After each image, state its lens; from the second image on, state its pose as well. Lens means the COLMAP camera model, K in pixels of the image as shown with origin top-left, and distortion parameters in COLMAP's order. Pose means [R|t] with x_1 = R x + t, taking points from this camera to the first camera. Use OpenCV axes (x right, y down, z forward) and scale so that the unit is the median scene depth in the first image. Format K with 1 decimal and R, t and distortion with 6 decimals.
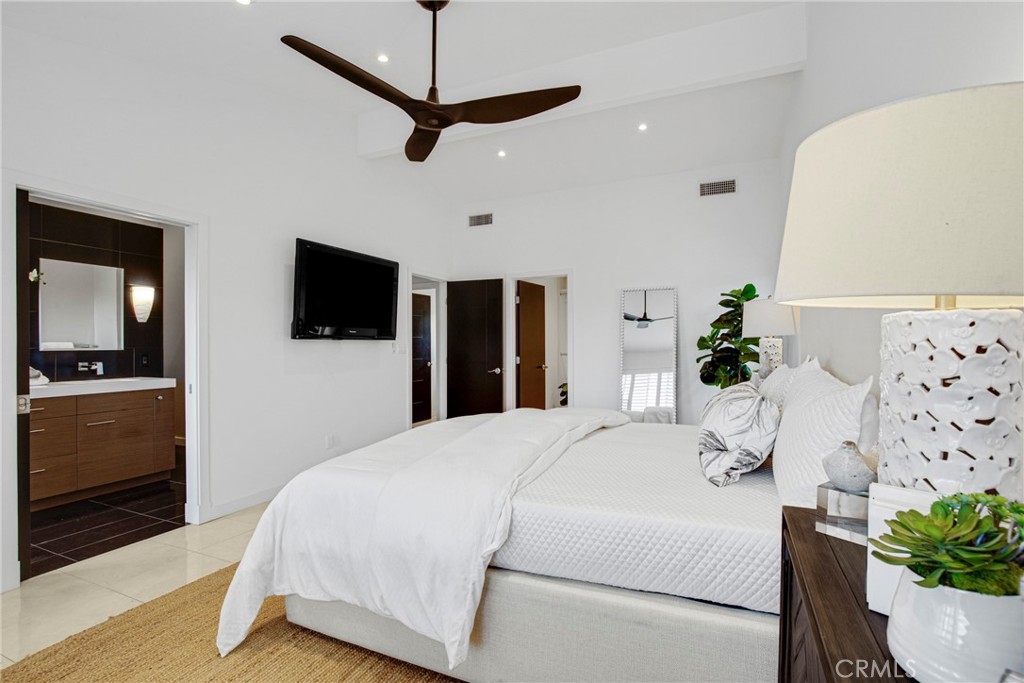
lens RADIAL K [[479.8, 0, 512.0], [0, 479.8, 341.5], [0, 0, 1]] dist [-0.021757, 0.000098]
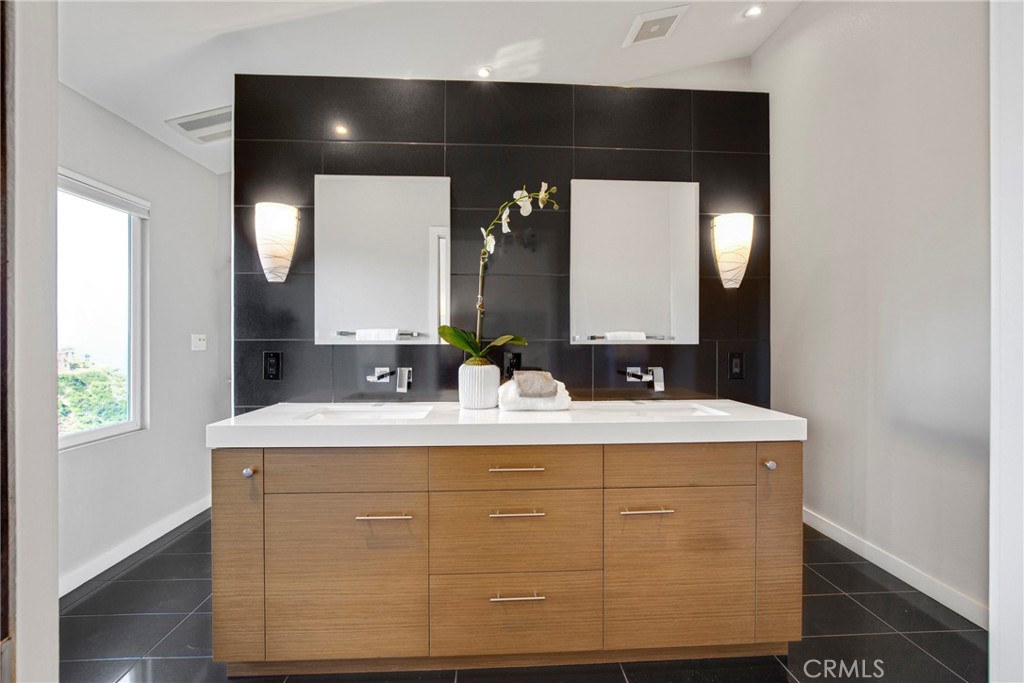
lens RADIAL K [[479.8, 0, 512.0], [0, 479.8, 341.5], [0, 0, 1]] dist [-0.021757, 0.000098]
pose [[0.463519, 0.008910, -0.886042, -0.468064], [0.001856, 0.999937, 0.011027, 0.008947], [0.886085, -0.006756, 0.463473, 0.594249]]
